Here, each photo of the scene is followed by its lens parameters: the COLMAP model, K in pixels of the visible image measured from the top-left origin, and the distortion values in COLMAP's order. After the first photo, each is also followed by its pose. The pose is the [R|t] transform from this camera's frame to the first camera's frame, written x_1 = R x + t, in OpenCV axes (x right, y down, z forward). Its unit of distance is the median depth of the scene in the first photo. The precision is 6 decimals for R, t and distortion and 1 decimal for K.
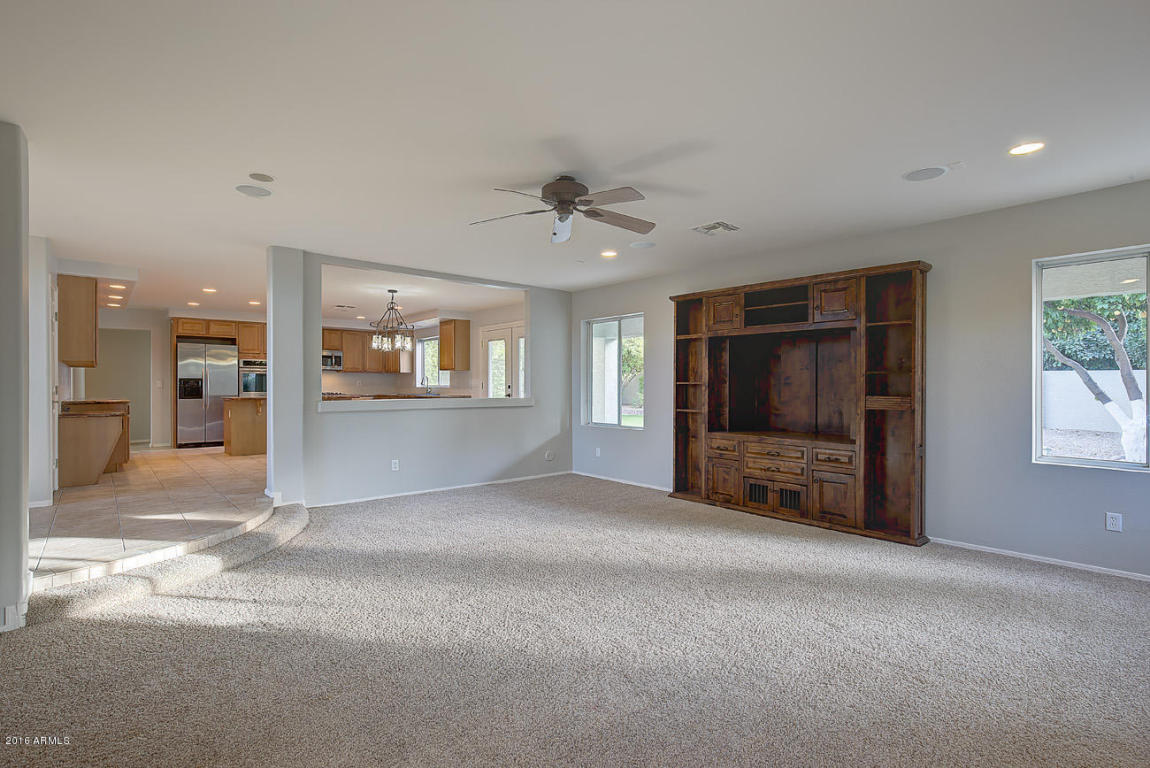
lens RADIAL K [[548.4, 0, 583.9], [0, 548.4, 380.6], [0, 0, 1]] dist [-0.009809, 0.007247]
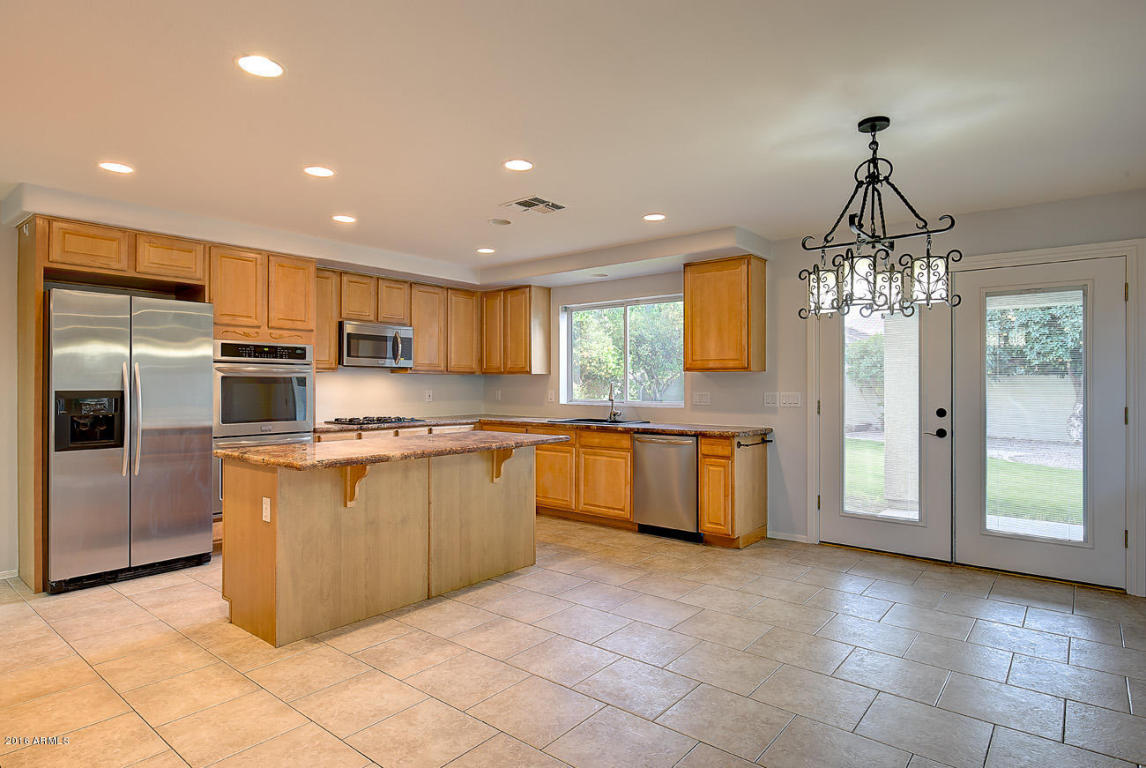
lens RADIAL K [[637.8, 0, 581.5], [0, 637.8, 379.6], [0, 0, 1]] dist [-0.000135, -0.002505]
pose [[0.987662, 0.004196, 0.156546, -0.422784], [-0.004654, 0.999986, 0.002560, -0.012298], [-0.156533, -0.003257, 0.987667, 0.489233]]
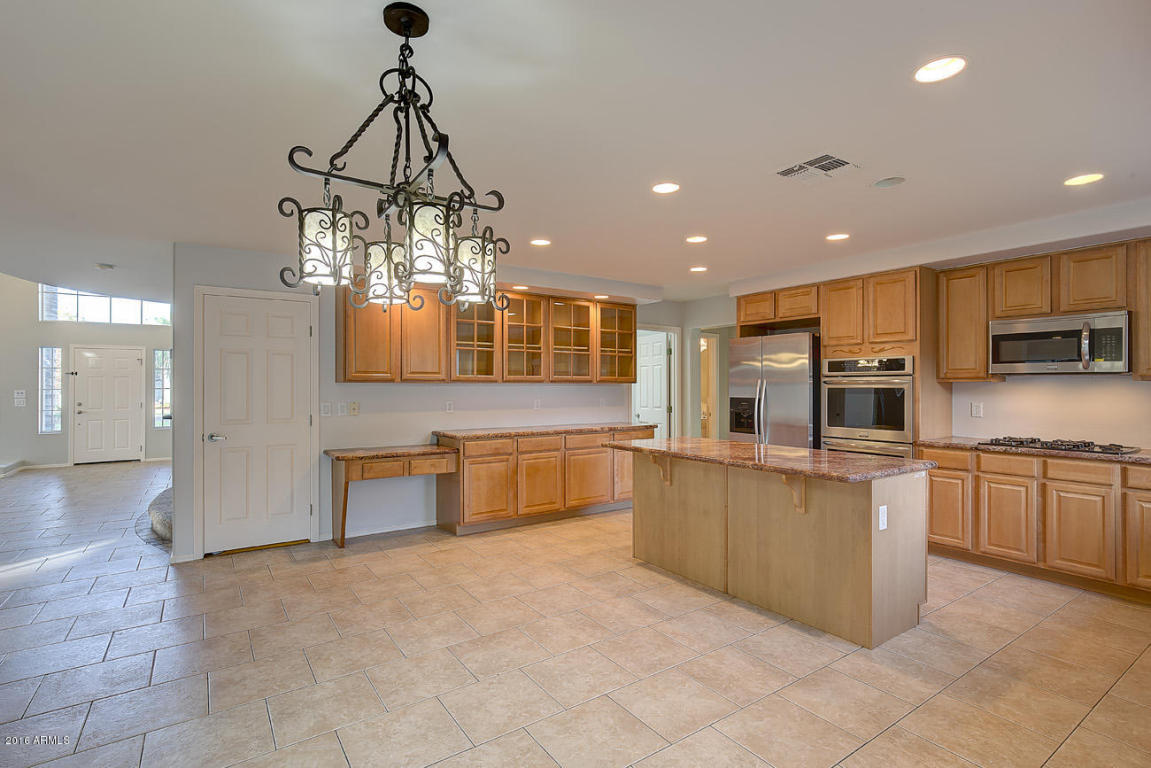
lens RADIAL K [[548.9, 0, 574.9], [0, 548.9, 383.7], [0, 0, 1]] dist [-0.009809, 0.007247]
pose [[-0.137091, -0.002508, -0.990555, -0.107384], [0.008946, 0.999953, -0.003770, -0.016036], [0.990518, -0.009379, -0.137062, 0.808949]]
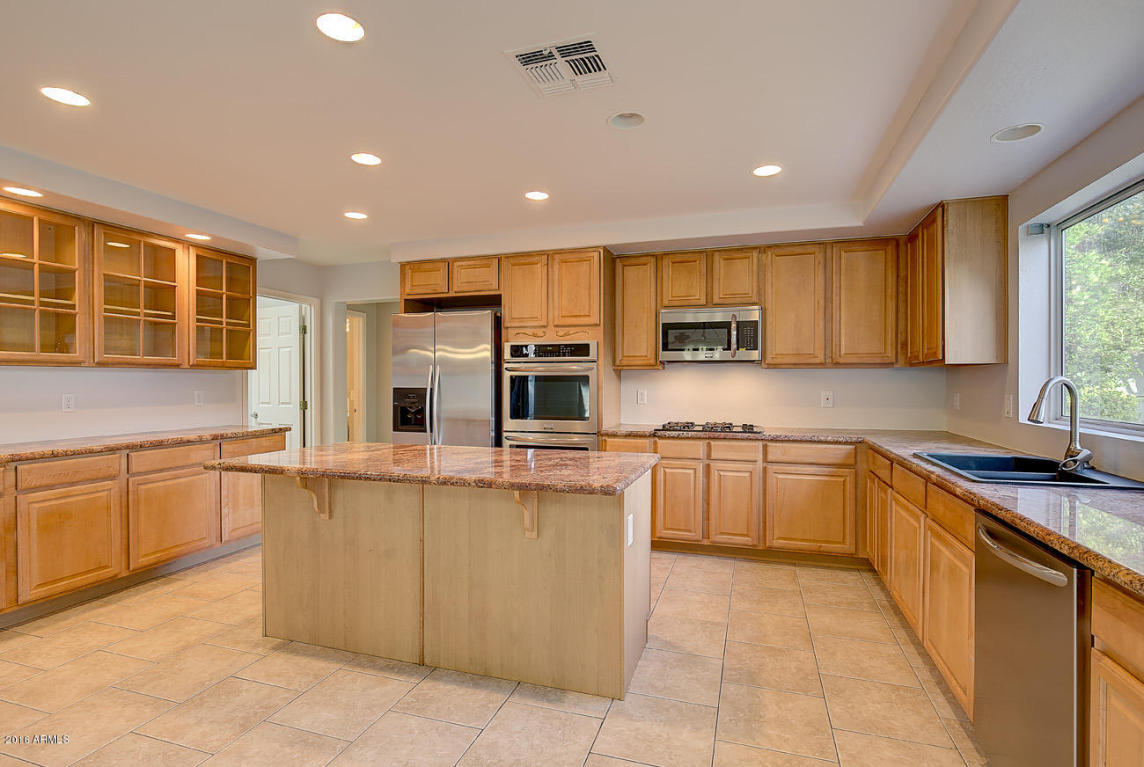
lens RADIAL K [[555.8, 0, 576.5], [0, 555.8, 384.4], [0, 0, 1]] dist [-0.012108, 0.002437]
pose [[0.499212, 0.007435, -0.866448, -0.214849], [0.006869, 0.999898, 0.012538, -0.010493], [0.866453, -0.012210, 0.499110, 0.794155]]
